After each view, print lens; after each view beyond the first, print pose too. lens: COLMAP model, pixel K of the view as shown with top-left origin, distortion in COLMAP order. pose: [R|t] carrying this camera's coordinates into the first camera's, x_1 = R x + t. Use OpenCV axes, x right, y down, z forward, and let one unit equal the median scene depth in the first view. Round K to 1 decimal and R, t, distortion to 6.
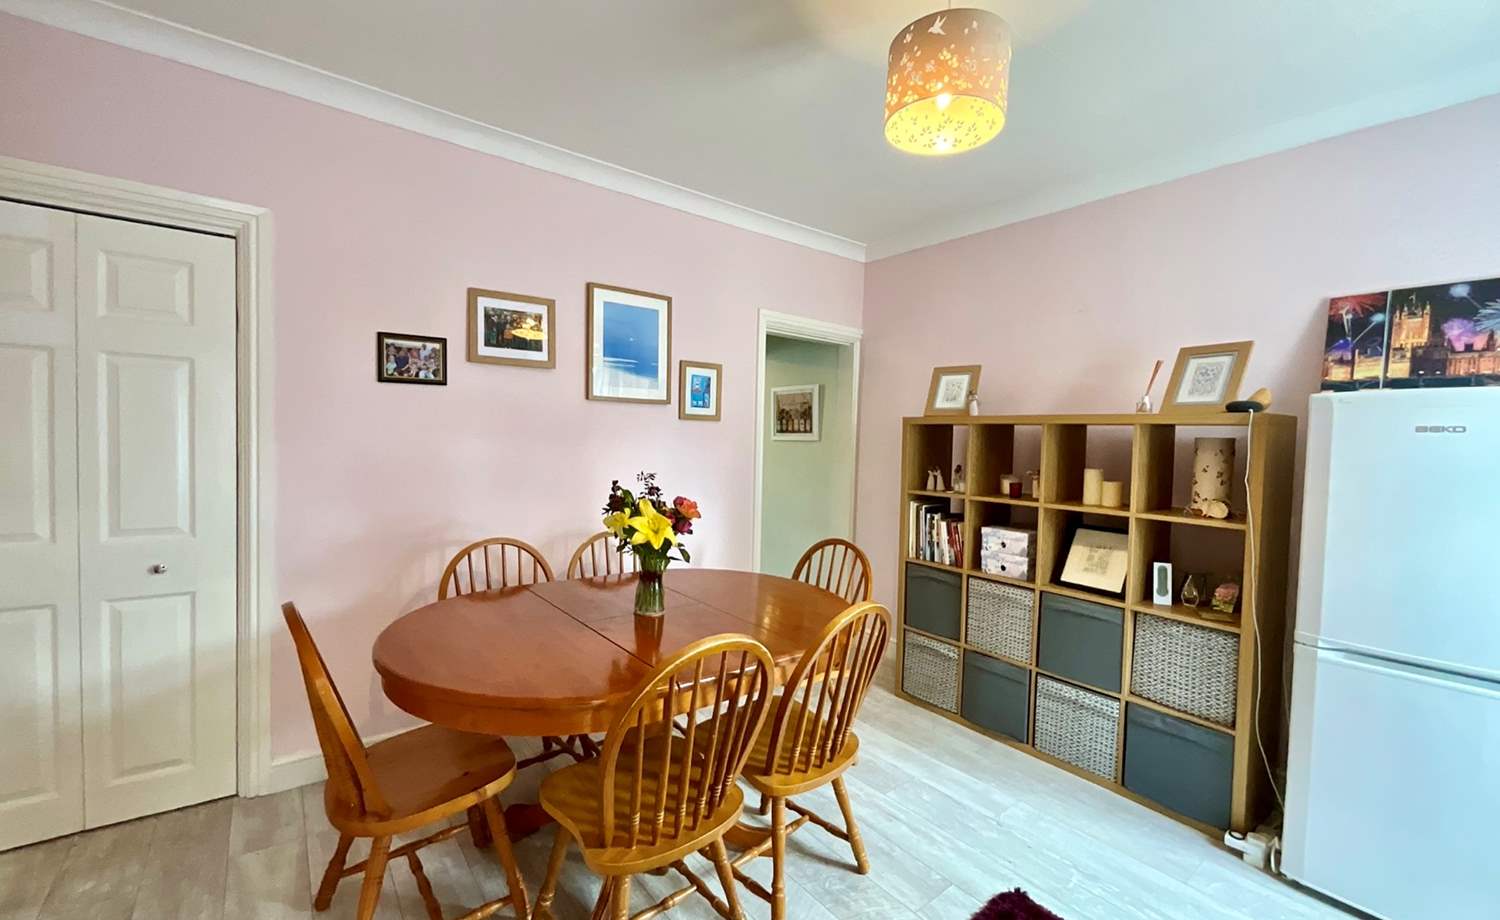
lens RADIAL K [[606.7, 0, 750.0], [0, 606.7, 460.0], [0, 0, 1]] dist [0.001483, 0.000220]
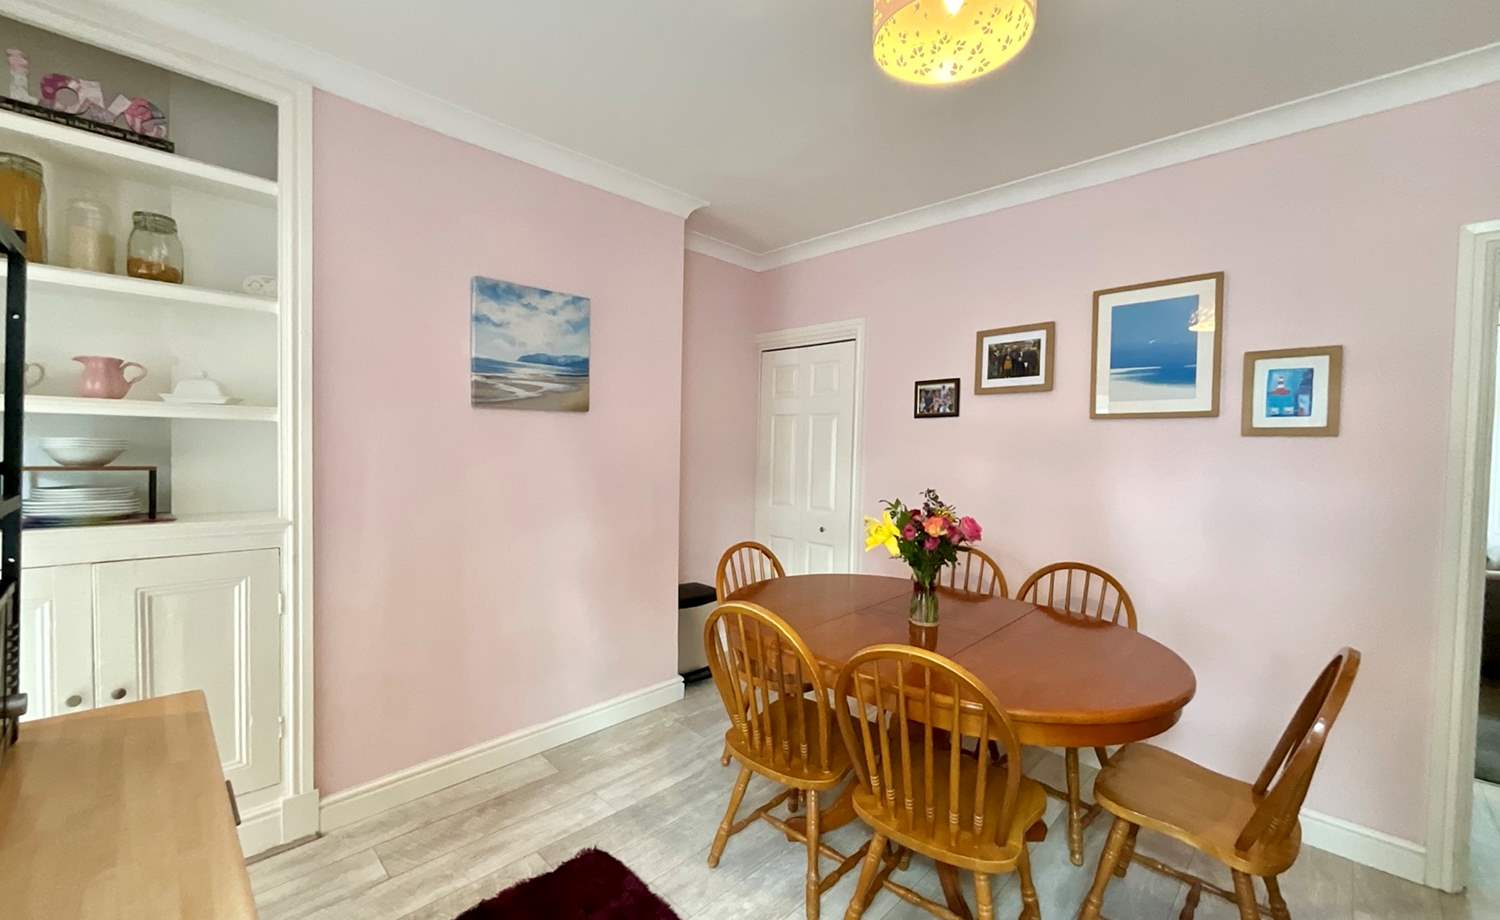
lens RADIAL K [[606.7, 0, 750.0], [0, 606.7, 460.0], [0, 0, 1]] dist [0.001483, 0.000220]
pose [[0.125615, -0.006855, -0.992055, 0.637203], [-0.058675, 0.998174, -0.014326, 0.006665], [0.990342, 0.060009, 0.124983, 0.423188]]
